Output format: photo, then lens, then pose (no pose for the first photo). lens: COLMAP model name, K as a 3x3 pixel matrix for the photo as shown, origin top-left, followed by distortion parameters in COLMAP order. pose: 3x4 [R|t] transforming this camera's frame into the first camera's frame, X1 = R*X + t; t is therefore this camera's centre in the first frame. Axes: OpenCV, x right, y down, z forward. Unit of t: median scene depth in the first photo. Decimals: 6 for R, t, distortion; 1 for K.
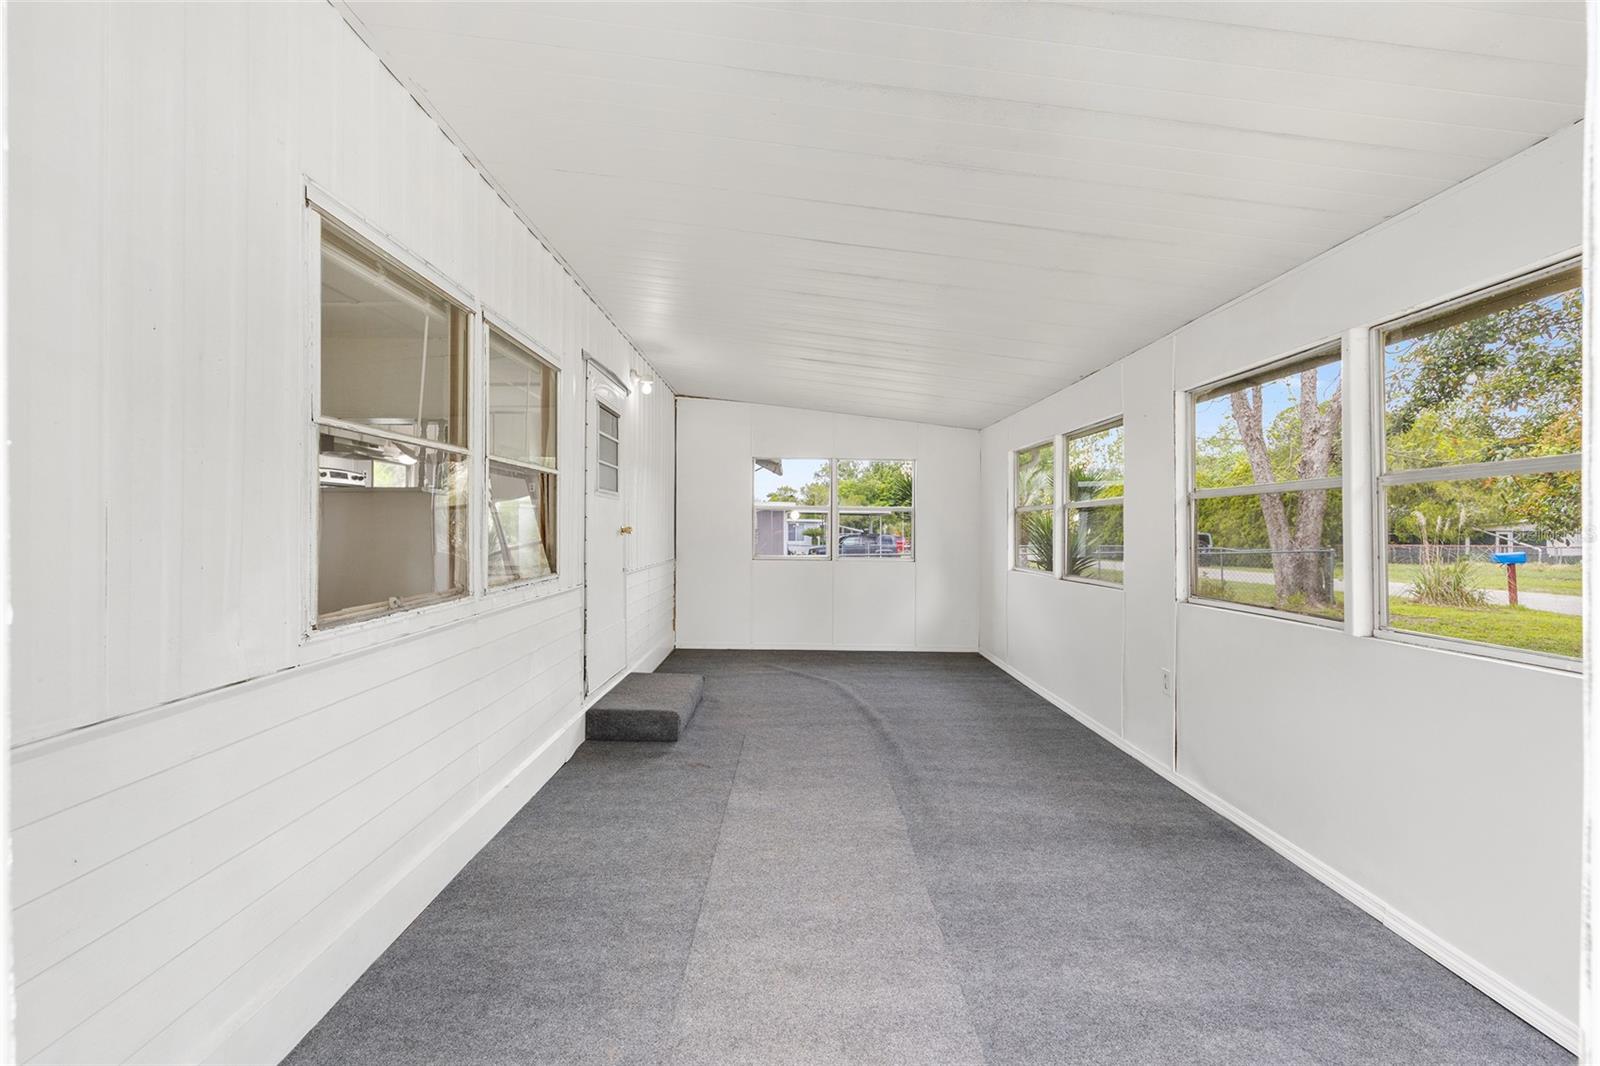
lens RADIAL K [[641.5, 0, 809.0], [0, 641.5, 523.2], [0, 0, 1]] dist [-0.004877, 0.002477]
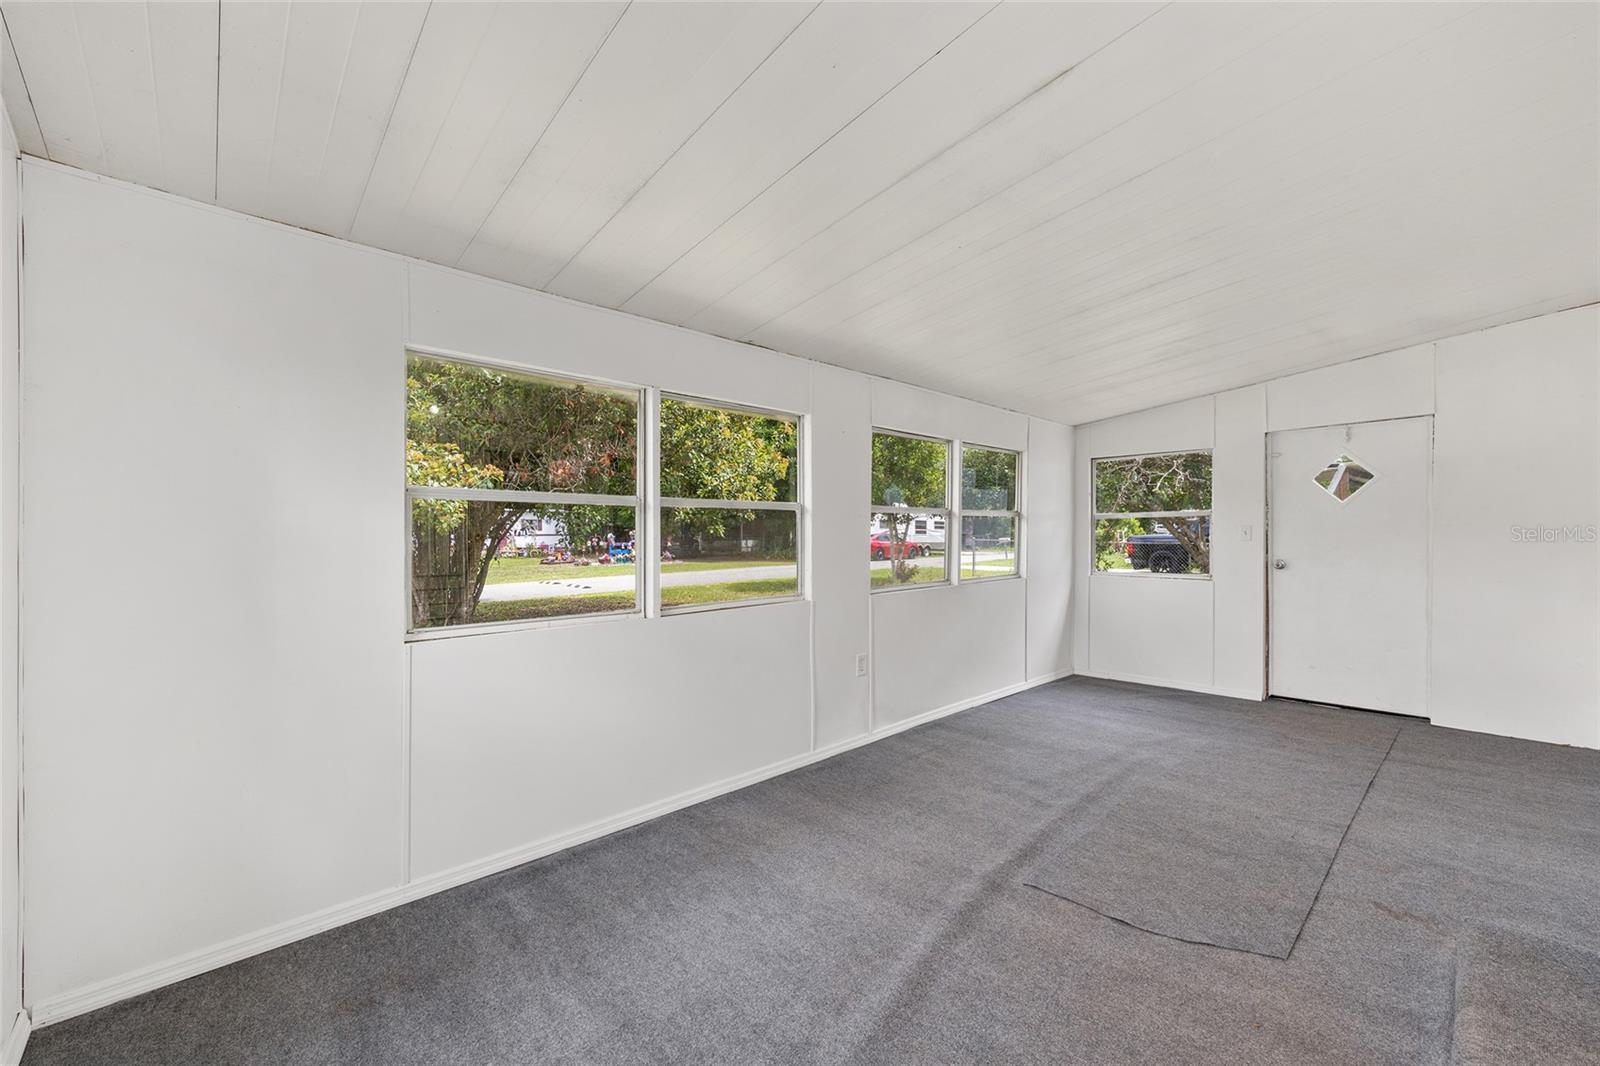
lens RADIAL K [[641.5, 0, 792.7], [0, 641.5, 533.0], [0, 0, 1]] dist [-0.004877, 0.002477]
pose [[-0.661344, -0.000395, 0.750082, -0.246826], [-0.004055, 0.999987, -0.003049, 0.005456], [-0.750071, -0.005058, -0.661337, 1.836648]]
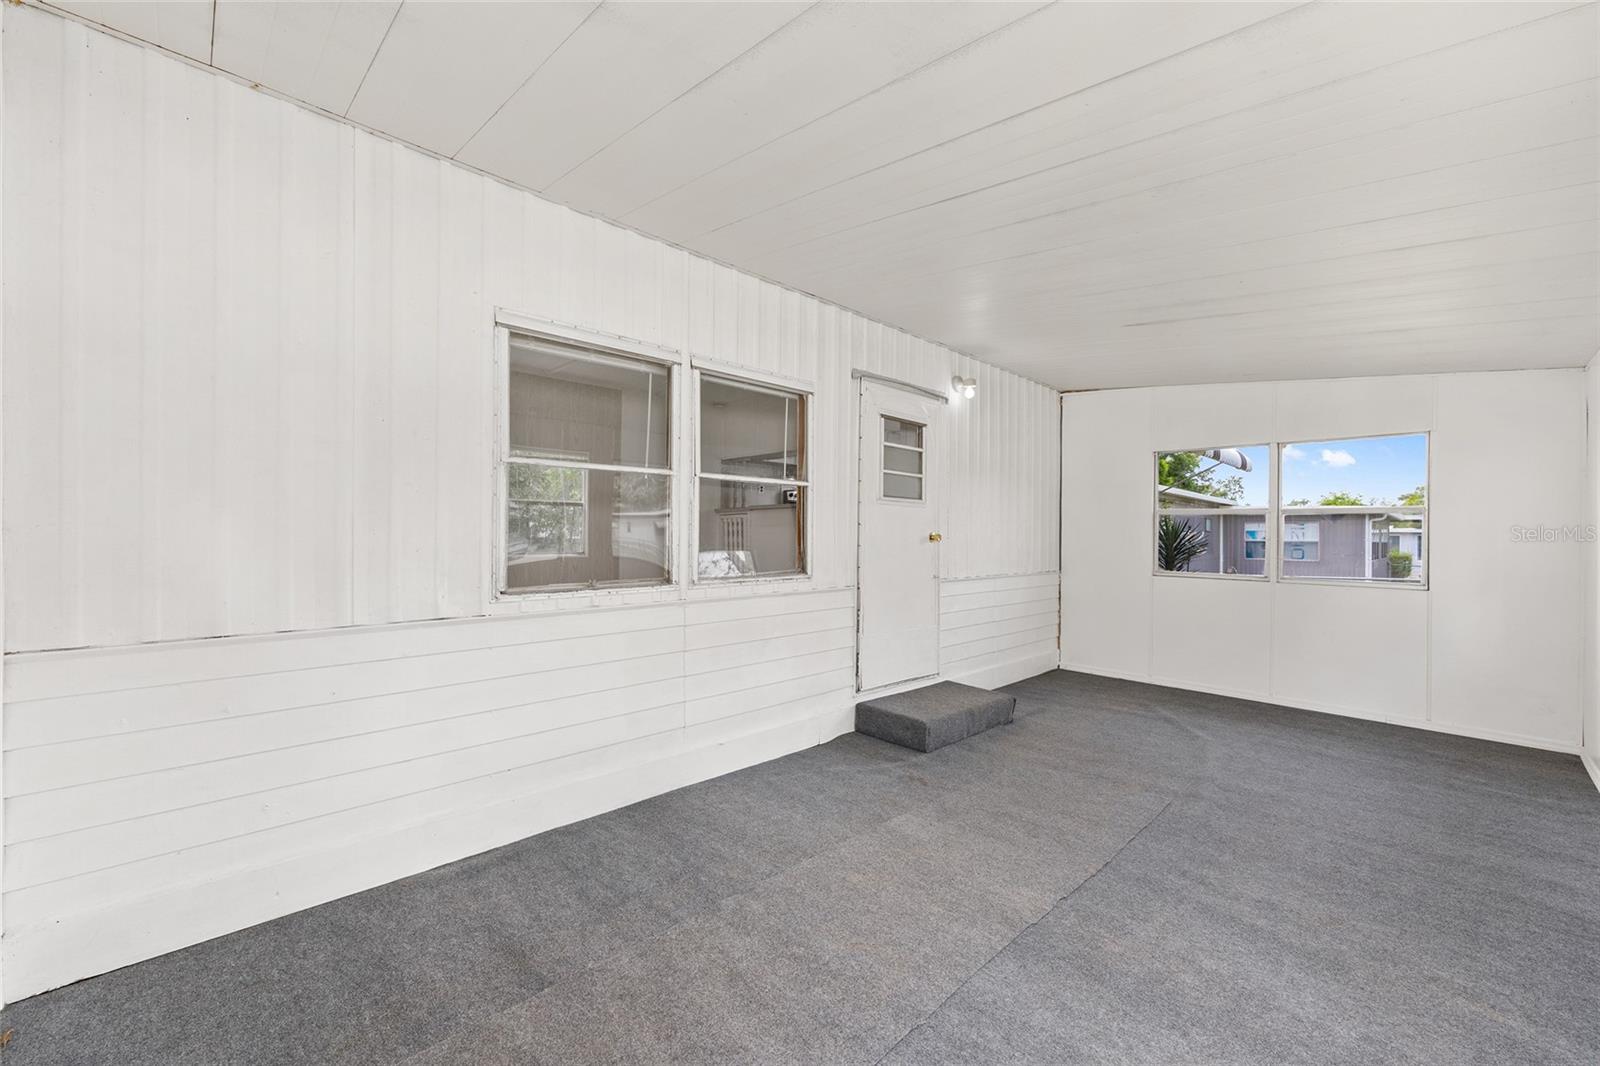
lens RADIAL K [[641.5, 0, 805.6], [0, 641.5, 534.3], [0, 0, 1]] dist [-0.004877, 0.002477]
pose [[0.685216, -0.004167, -0.728328, 0.405675], [0.001837, 0.999990, -0.003992, 0.012539], [0.728337, 0.001397, 0.685217, 0.214199]]
